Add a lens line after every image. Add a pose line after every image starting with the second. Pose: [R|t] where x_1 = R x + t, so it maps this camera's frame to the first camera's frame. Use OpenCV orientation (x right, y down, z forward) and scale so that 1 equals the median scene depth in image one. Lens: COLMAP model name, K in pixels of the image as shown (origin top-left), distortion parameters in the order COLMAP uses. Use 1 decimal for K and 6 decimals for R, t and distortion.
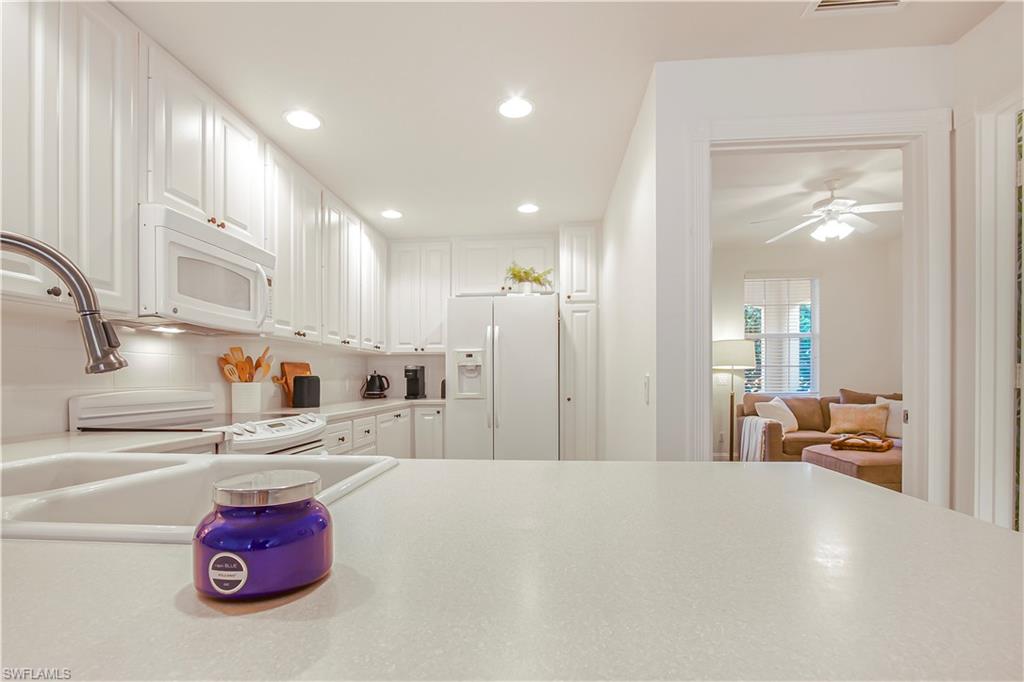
lens RADIAL K [[497.0, 0, 507.1], [0, 497.0, 377.8], [0, 0, 1]] dist [-0.000697, 0.000893]
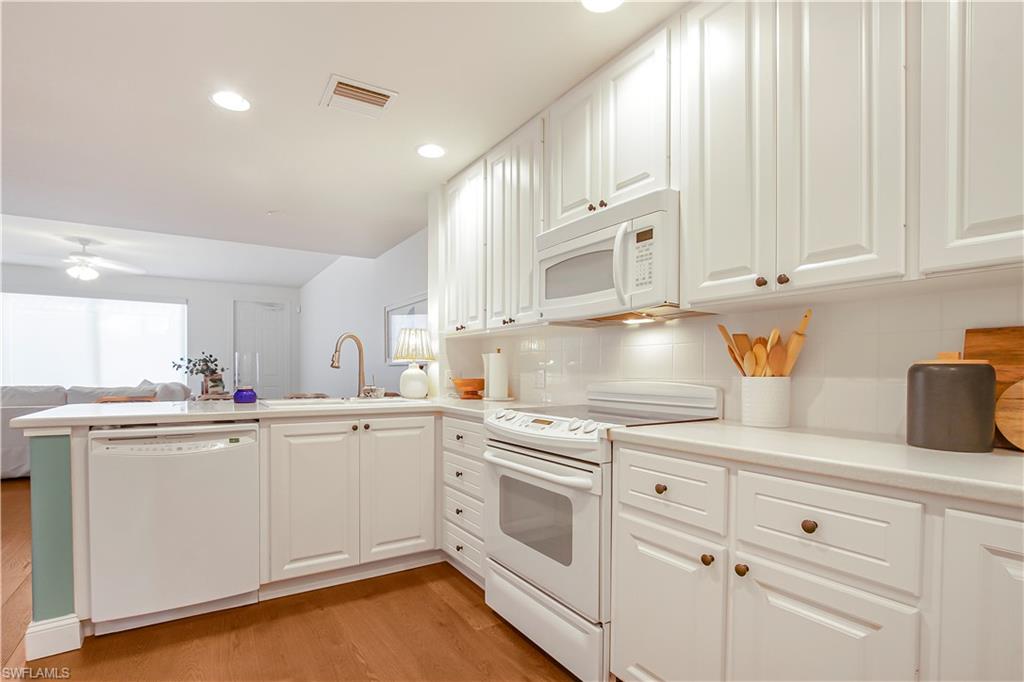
lens RADIAL K [[497.0, 0, 507.1], [0, 497.0, 377.8], [0, 0, 1]] dist [-0.000697, 0.000893]
pose [[-0.795248, 0.008812, -0.606220, 0.117877], [0.000128, 0.999897, 0.014367, 0.002521], [0.606284, 0.011347, -0.795168, 1.465676]]
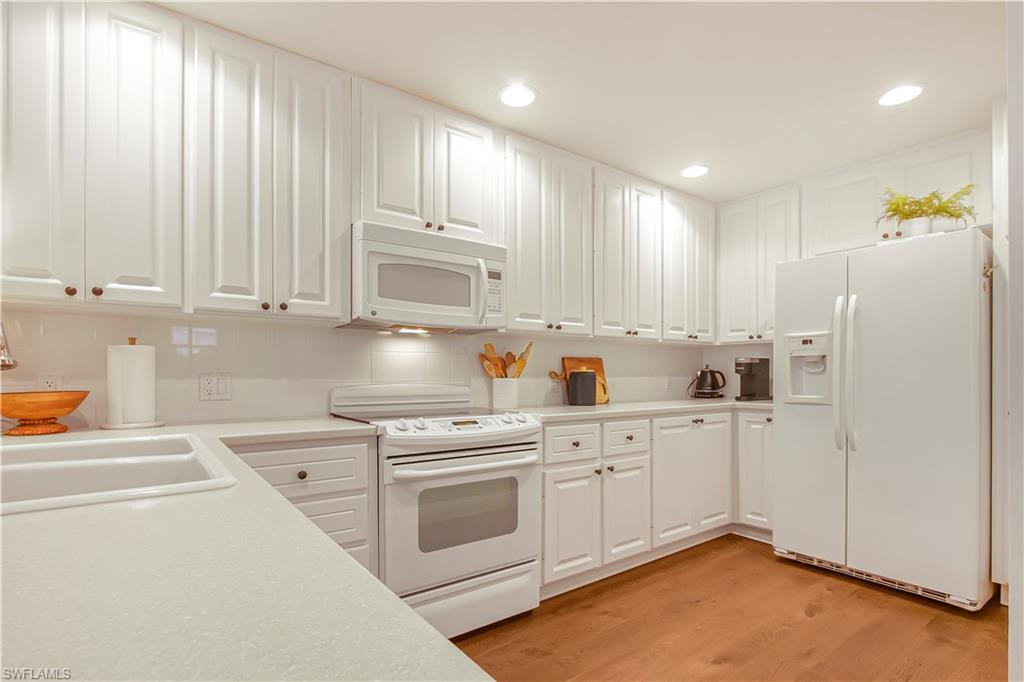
lens RADIAL K [[507.6, 0, 510.1], [0, 507.6, 375.4], [0, 0, 1]] dist [-0.005023, 0.000398]
pose [[0.666629, 0.004149, -0.745379, 0.287477], [-0.000703, 0.999988, 0.004938, -0.001420], [0.745390, -0.002767, 0.666623, 0.355692]]
